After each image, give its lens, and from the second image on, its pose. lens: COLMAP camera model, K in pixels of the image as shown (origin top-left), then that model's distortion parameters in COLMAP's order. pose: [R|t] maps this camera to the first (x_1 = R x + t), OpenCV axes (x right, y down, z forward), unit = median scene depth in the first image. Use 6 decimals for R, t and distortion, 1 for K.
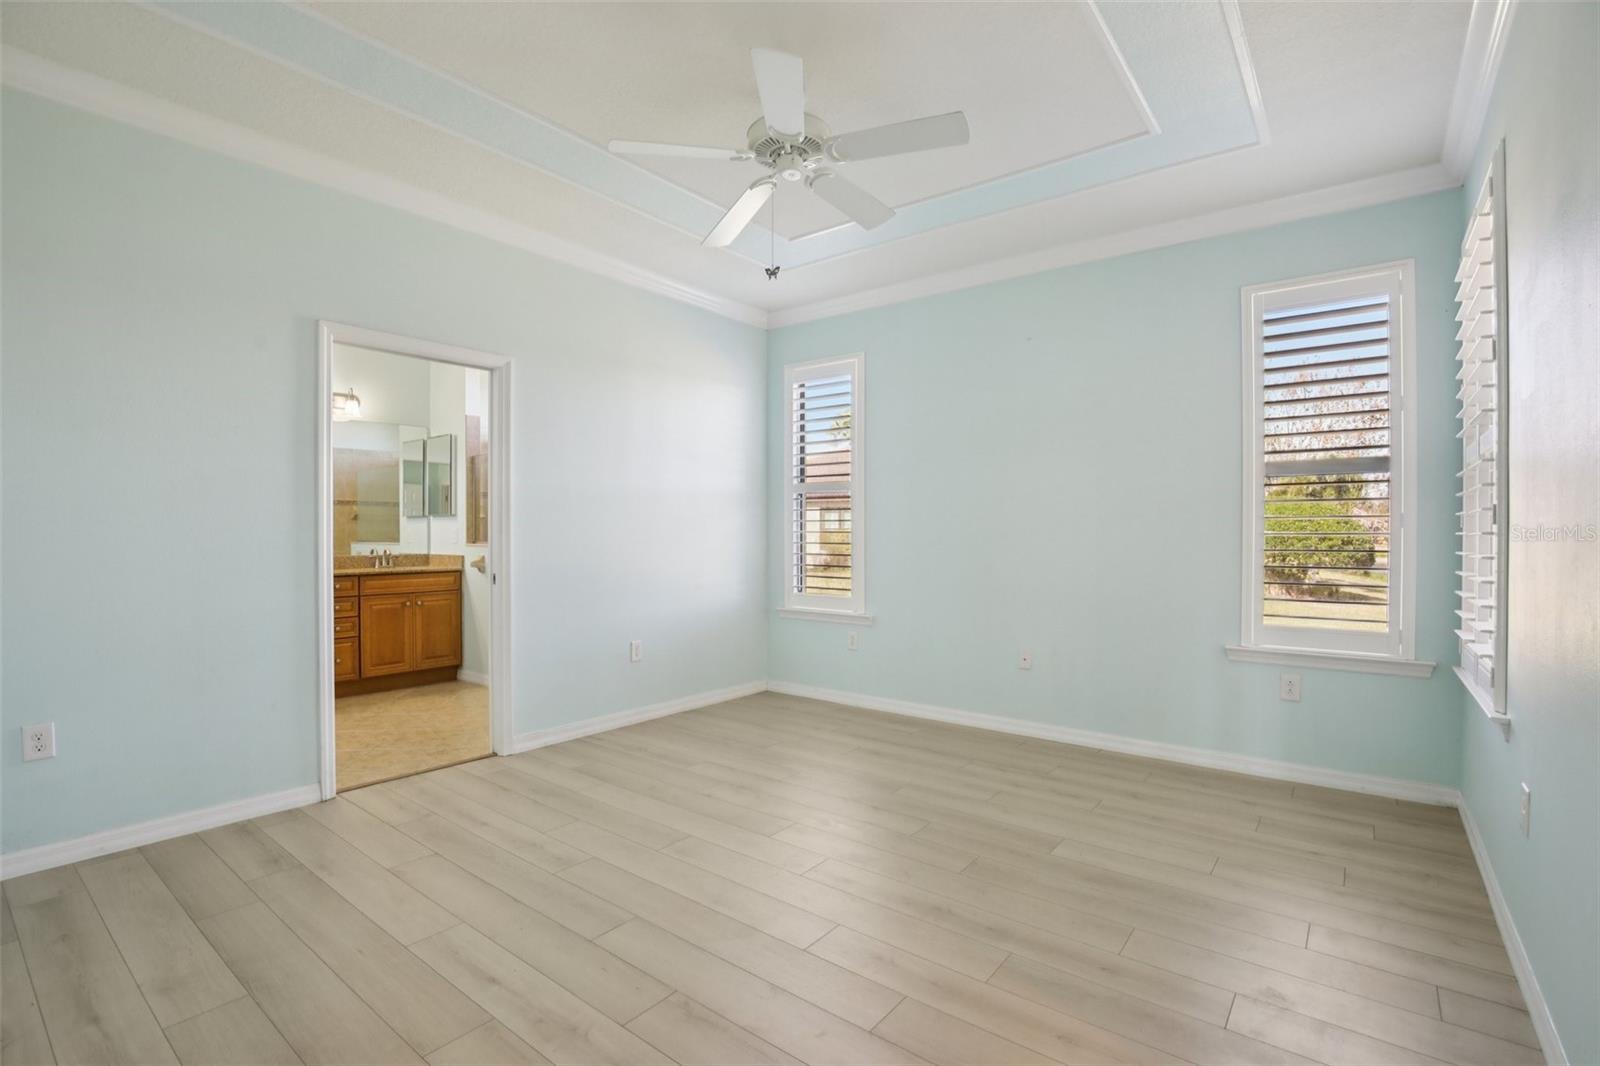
lens RADIAL K [[720.2, 0, 802.1], [0, 720.2, 554.9], [0, 0, 1]] dist [-0.028363, 0.000748]
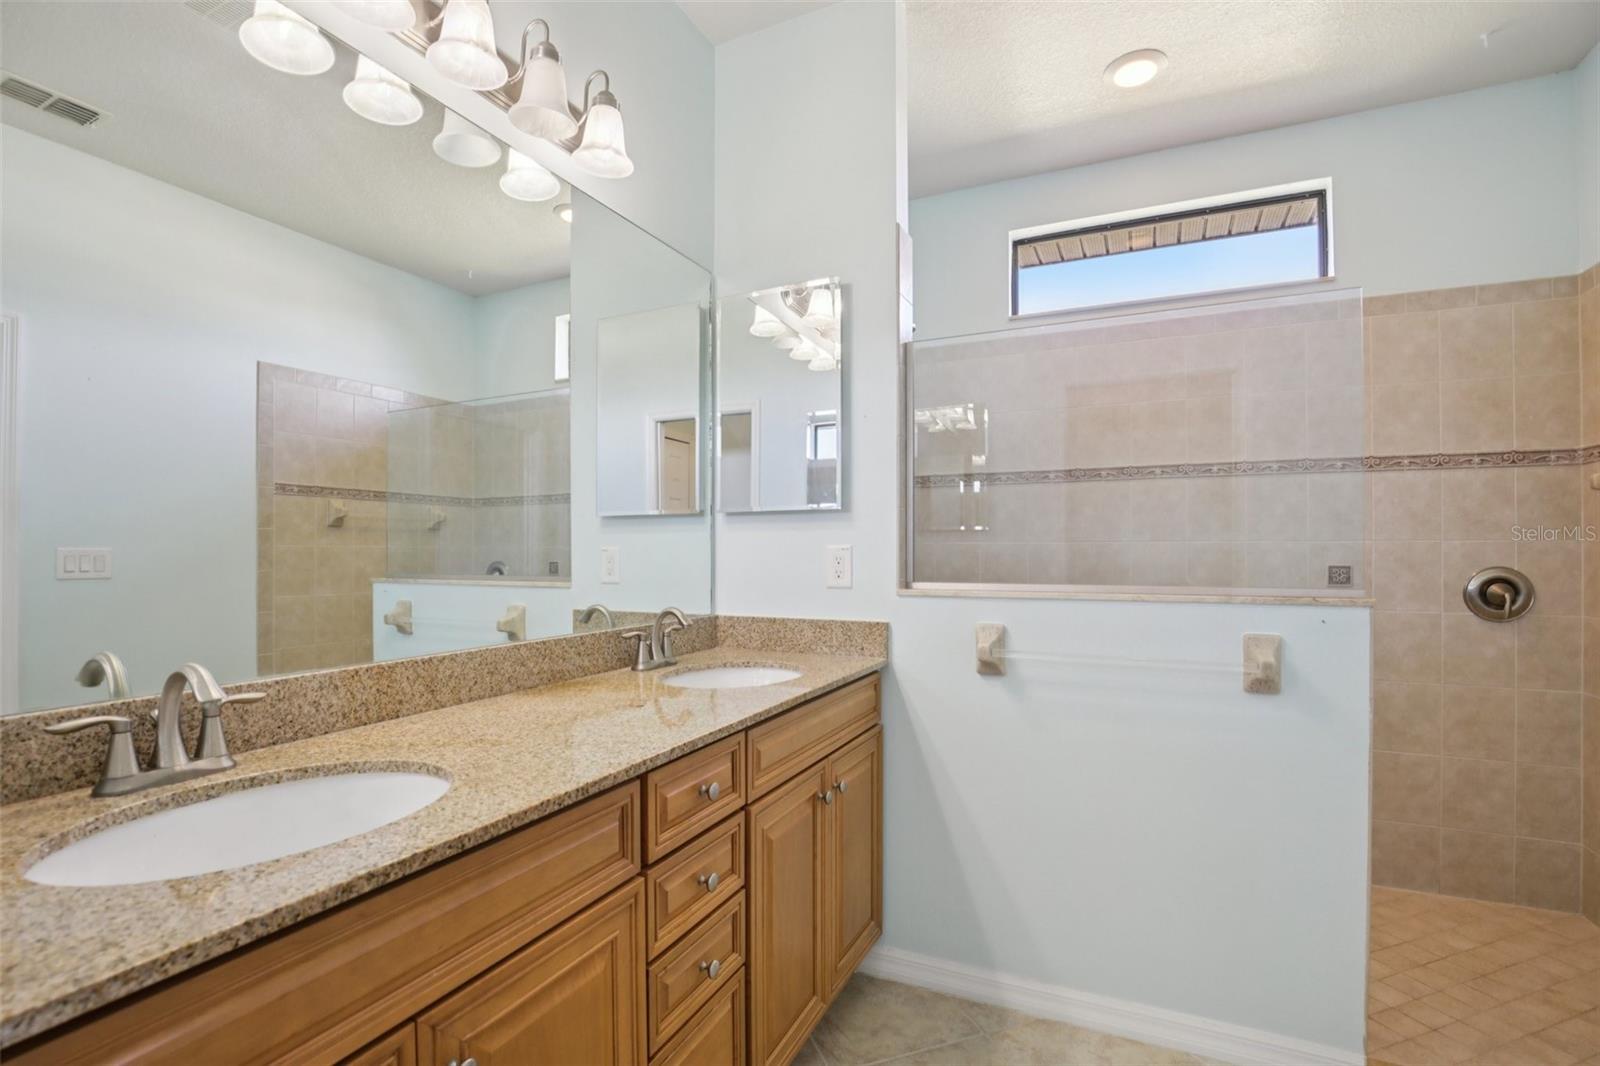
lens RADIAL K [[720.2, 0, 802.1], [0, 720.2, 554.9], [0, 0, 1]] dist [-0.028363, 0.000748]
pose [[0.976966, 0.001094, 0.213392, -0.558642], [0.005289, 0.999556, -0.029337, -0.021676], [-0.213329, 0.029790, 0.976526, 0.628950]]
